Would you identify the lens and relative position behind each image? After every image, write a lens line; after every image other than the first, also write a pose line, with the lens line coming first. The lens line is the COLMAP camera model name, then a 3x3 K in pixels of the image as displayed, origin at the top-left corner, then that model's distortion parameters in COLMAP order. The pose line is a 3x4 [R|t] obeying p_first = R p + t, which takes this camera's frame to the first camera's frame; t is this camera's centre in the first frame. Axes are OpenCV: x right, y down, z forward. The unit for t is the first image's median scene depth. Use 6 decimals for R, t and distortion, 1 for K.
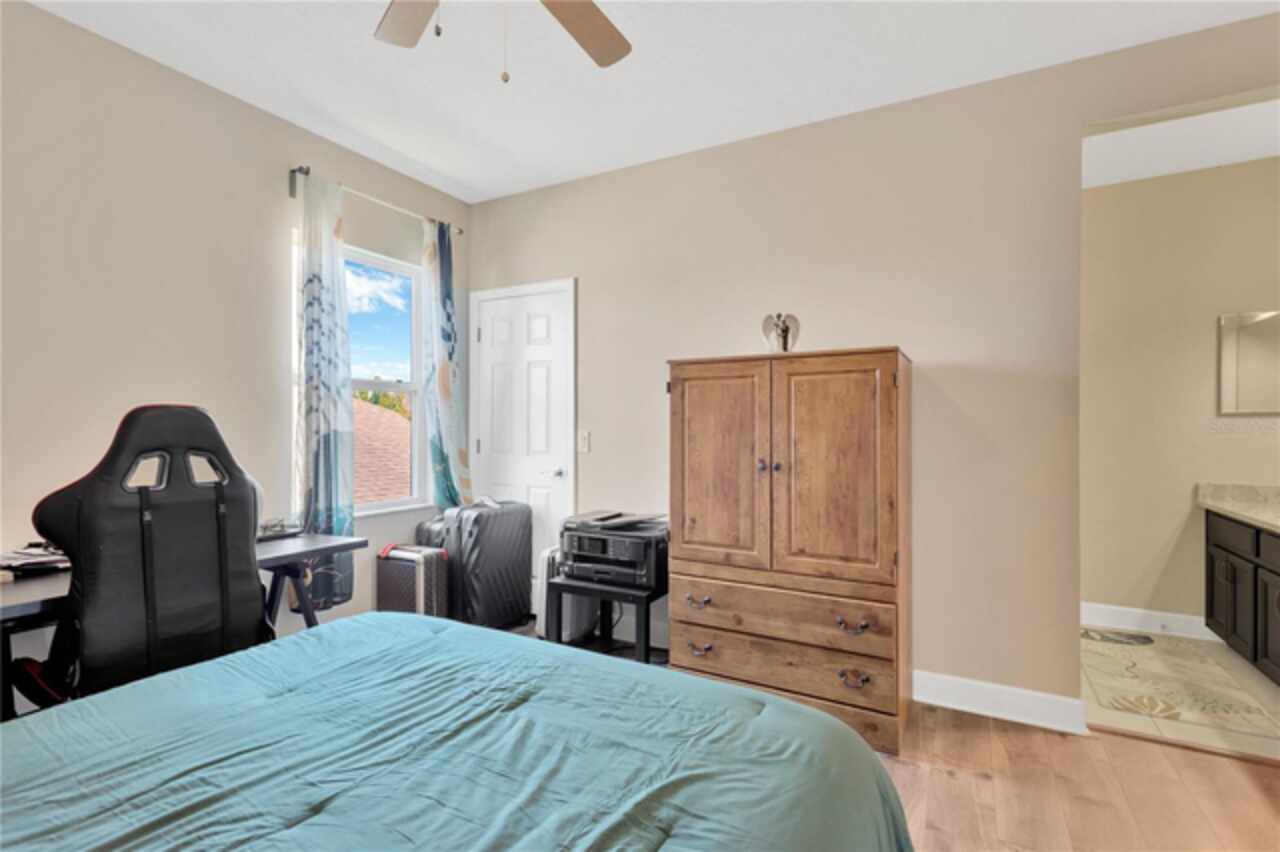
lens RADIAL K [[595.8, 0, 639.2], [0, 595.8, 427.7], [0, 0, 1]] dist [0.024177, 0.000269]
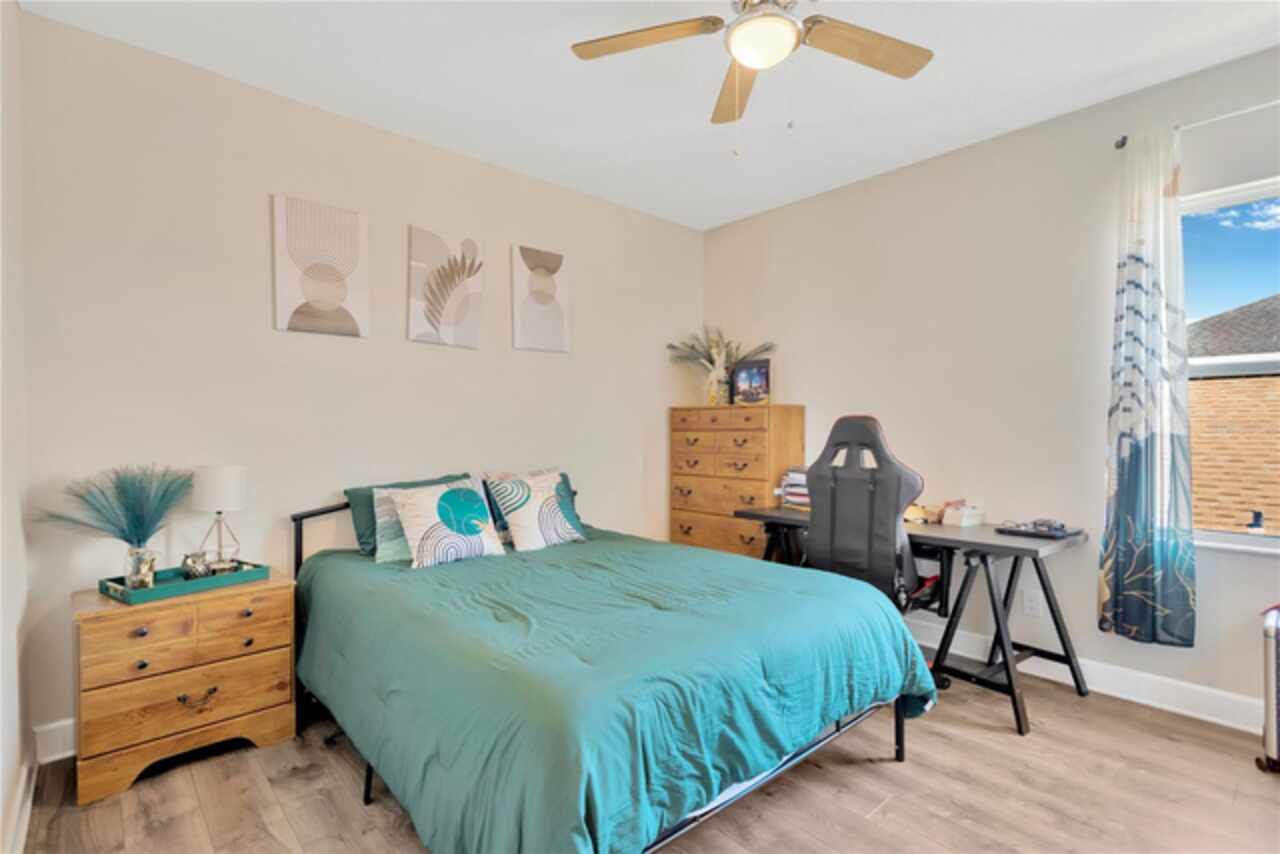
lens RADIAL K [[595.8, 0, 637.5], [0, 595.8, 430.2], [0, 0, 1]] dist [0.024177, 0.000269]
pose [[-0.331841, 0.006002, -0.943316, 1.671395], [0.000084, 0.999980, 0.006333, -0.019294], [0.943335, 0.002022, -0.331835, 1.897581]]
